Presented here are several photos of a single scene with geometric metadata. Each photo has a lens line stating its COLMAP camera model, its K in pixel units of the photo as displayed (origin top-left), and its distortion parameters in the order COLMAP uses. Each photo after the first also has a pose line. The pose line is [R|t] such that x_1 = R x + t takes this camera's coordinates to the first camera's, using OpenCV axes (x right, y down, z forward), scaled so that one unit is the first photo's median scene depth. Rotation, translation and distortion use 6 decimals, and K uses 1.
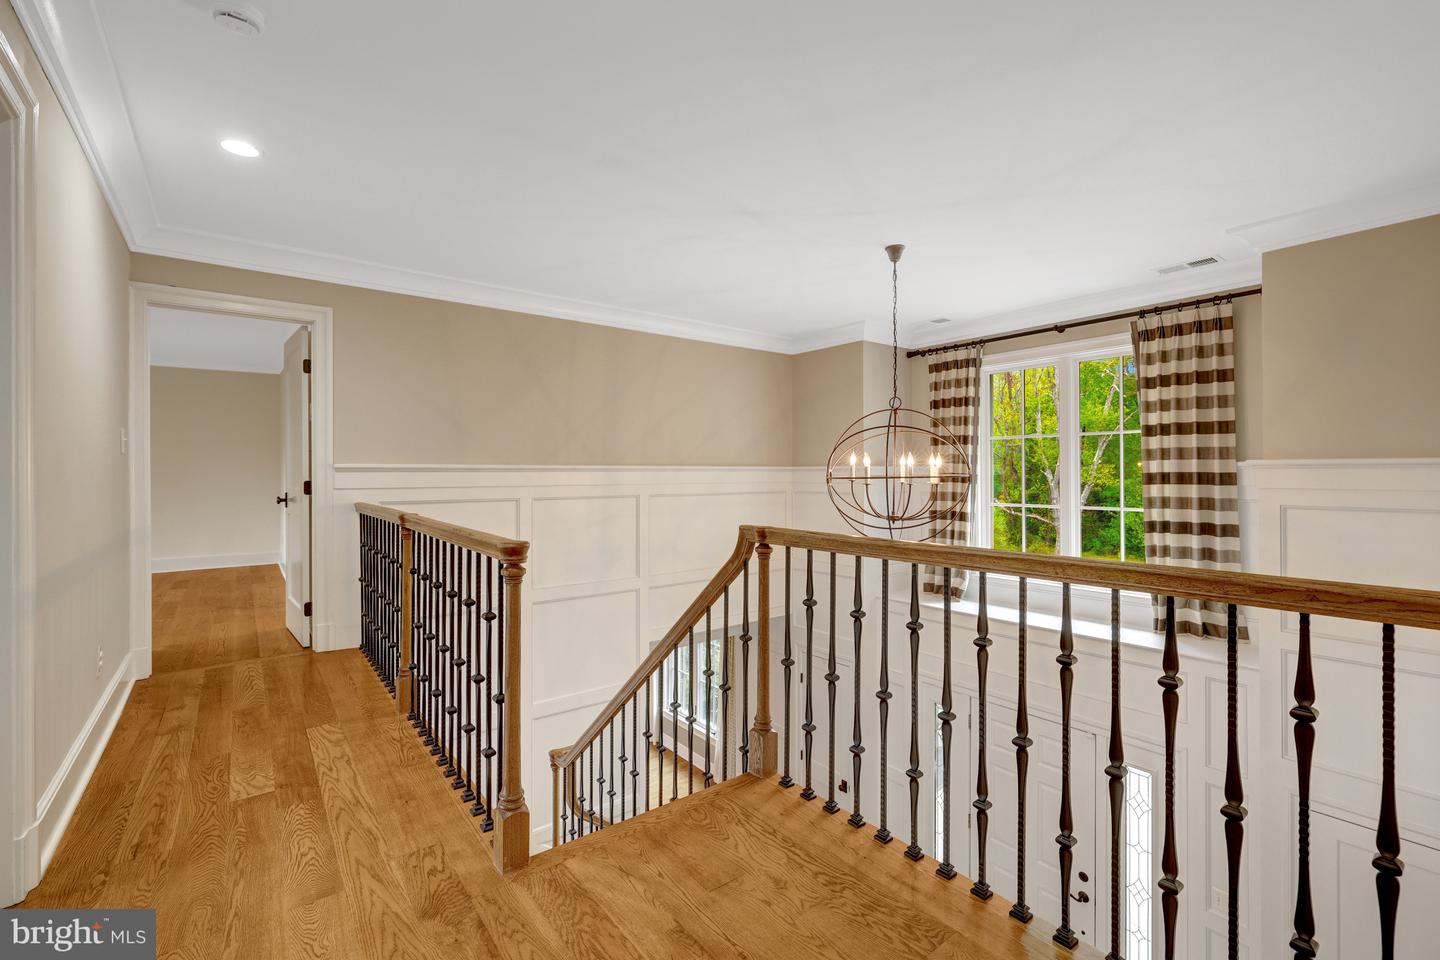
lens RADIAL K [[627.4, 0, 720.1], [0, 627.4, 479.6], [0, 0, 1]] dist [0.001414, -0.000131]
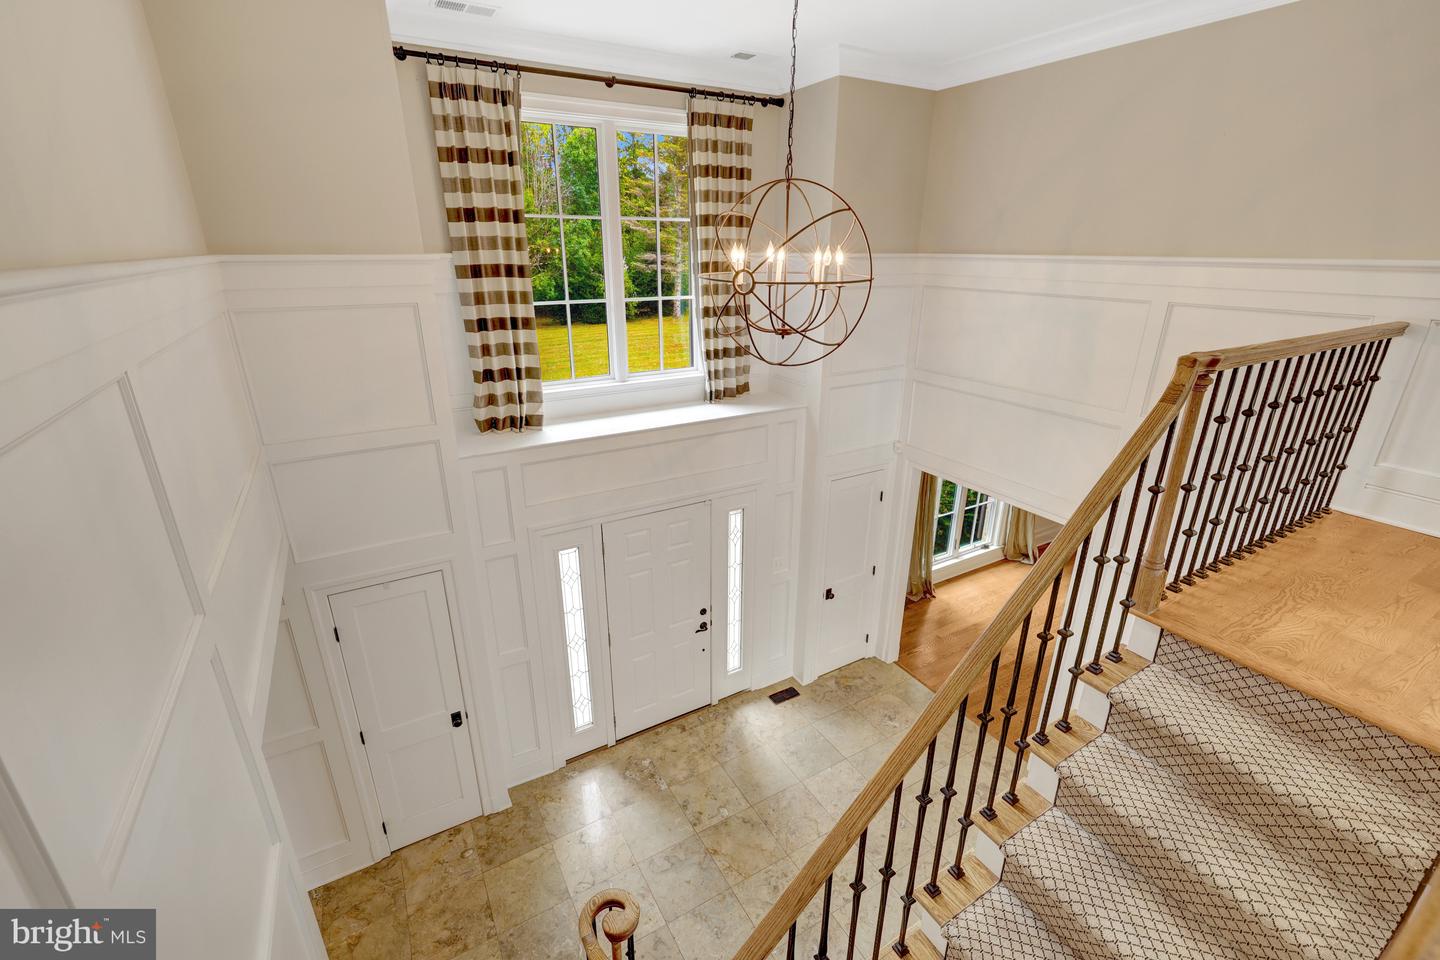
lens RADIAL K [[627.4, 0, 720.5], [0, 627.4, 475.5], [0, 0, 1]] dist [0.001414, -0.000131]
pose [[0.127502, -0.339880, 0.931786, -0.403510], [0.003208, 0.939590, 0.342288, -0.031870], [-0.991833, -0.040653, 0.120890, 0.729211]]
